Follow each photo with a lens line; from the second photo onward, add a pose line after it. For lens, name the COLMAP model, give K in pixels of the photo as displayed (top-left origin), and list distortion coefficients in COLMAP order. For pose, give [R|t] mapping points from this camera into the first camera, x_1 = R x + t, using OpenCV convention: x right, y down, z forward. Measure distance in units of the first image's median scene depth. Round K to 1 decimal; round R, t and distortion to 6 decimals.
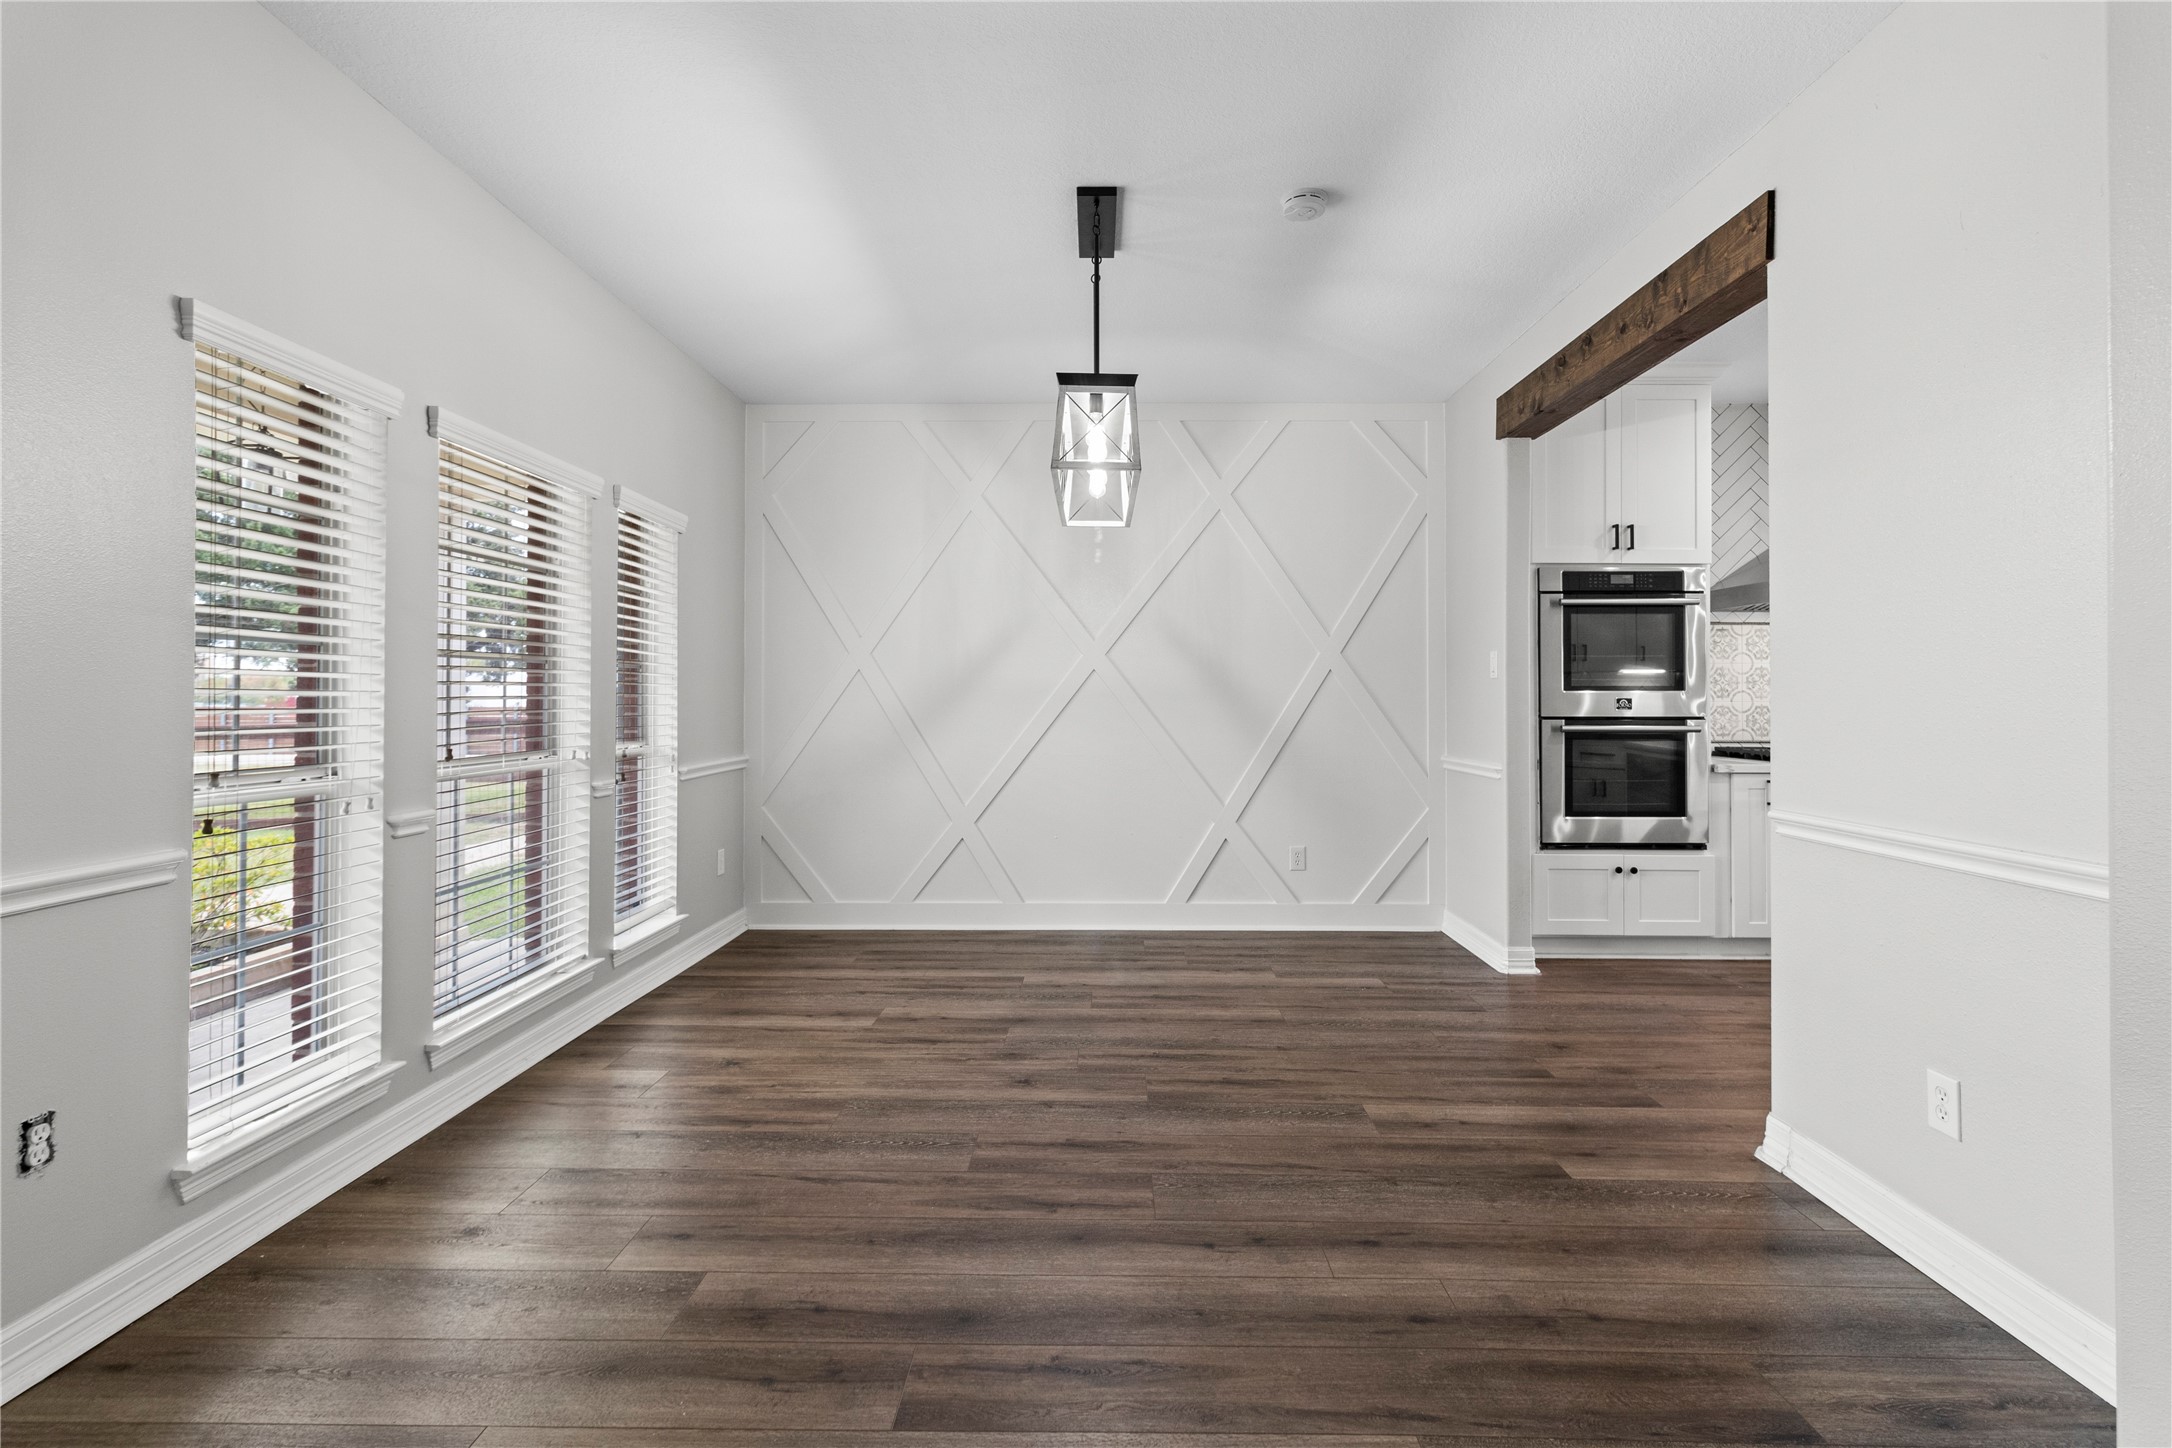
lens RADIAL K [[1016.9, 0, 1084.2], [0, 1016.9, 679.2], [0, 0, 1]] dist [0.003484, 0.000406]
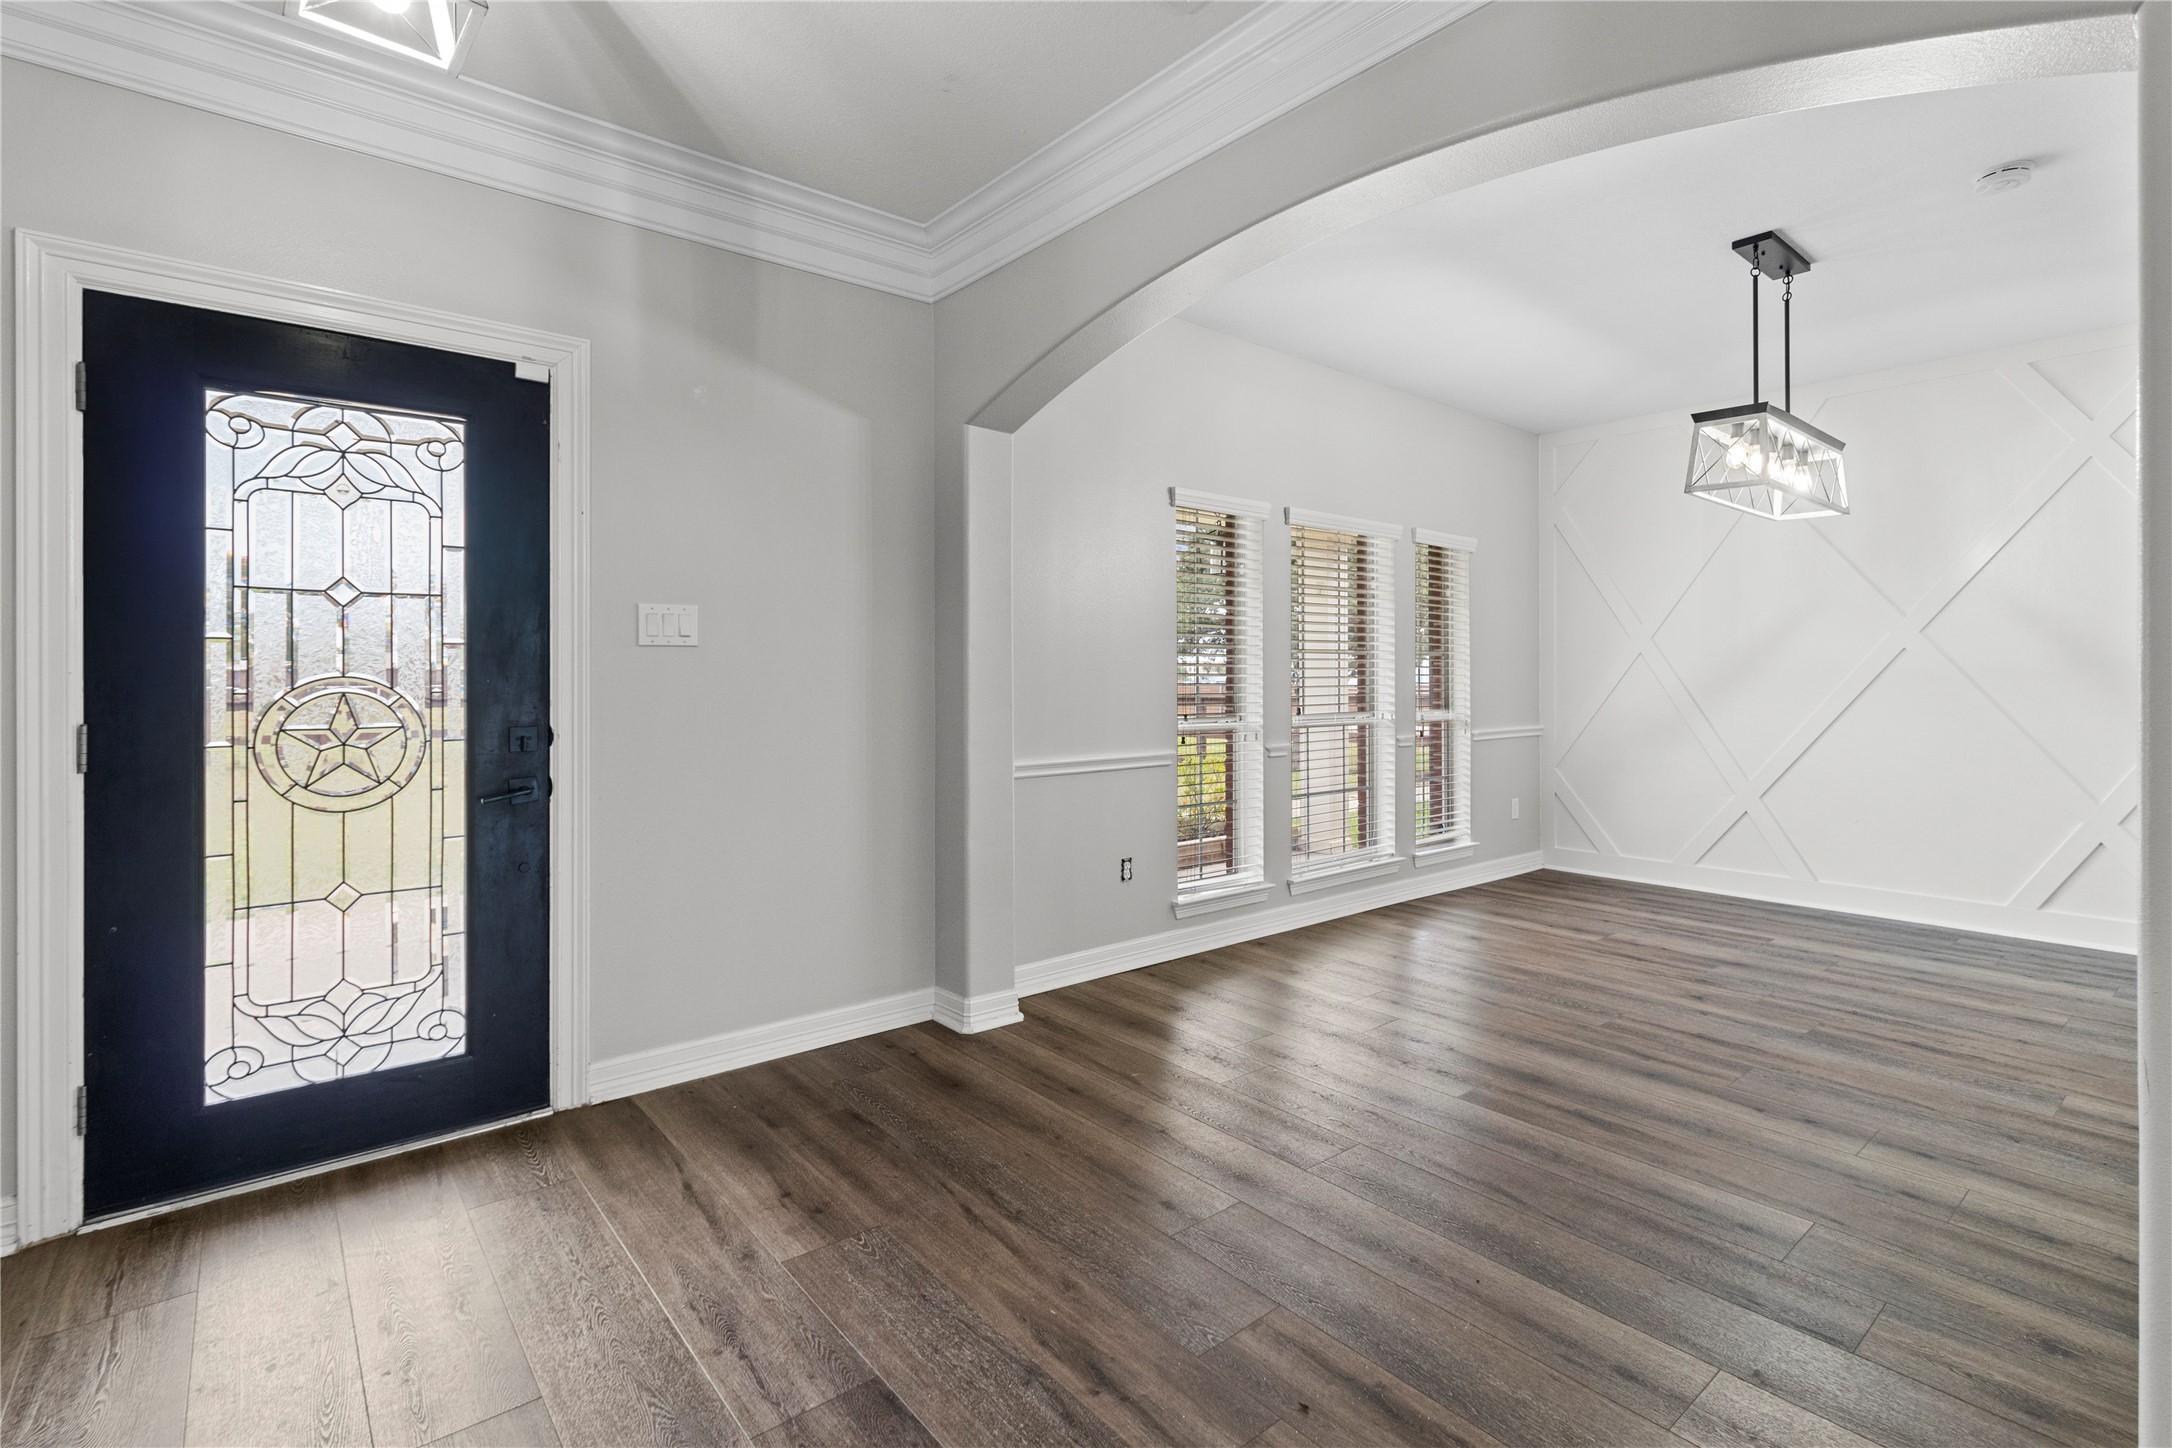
lens RADIAL K [[1005.6, 0, 1106.1], [0, 1005.6, 670.3], [0, 0, 1]] dist [0.001706, 0.000163]
pose [[0.661039, -0.006428, -0.750324, 0.391155], [0.014052, 0.999894, 0.003814, -0.004962], [0.750220, -0.013065, 0.661059, -0.318778]]
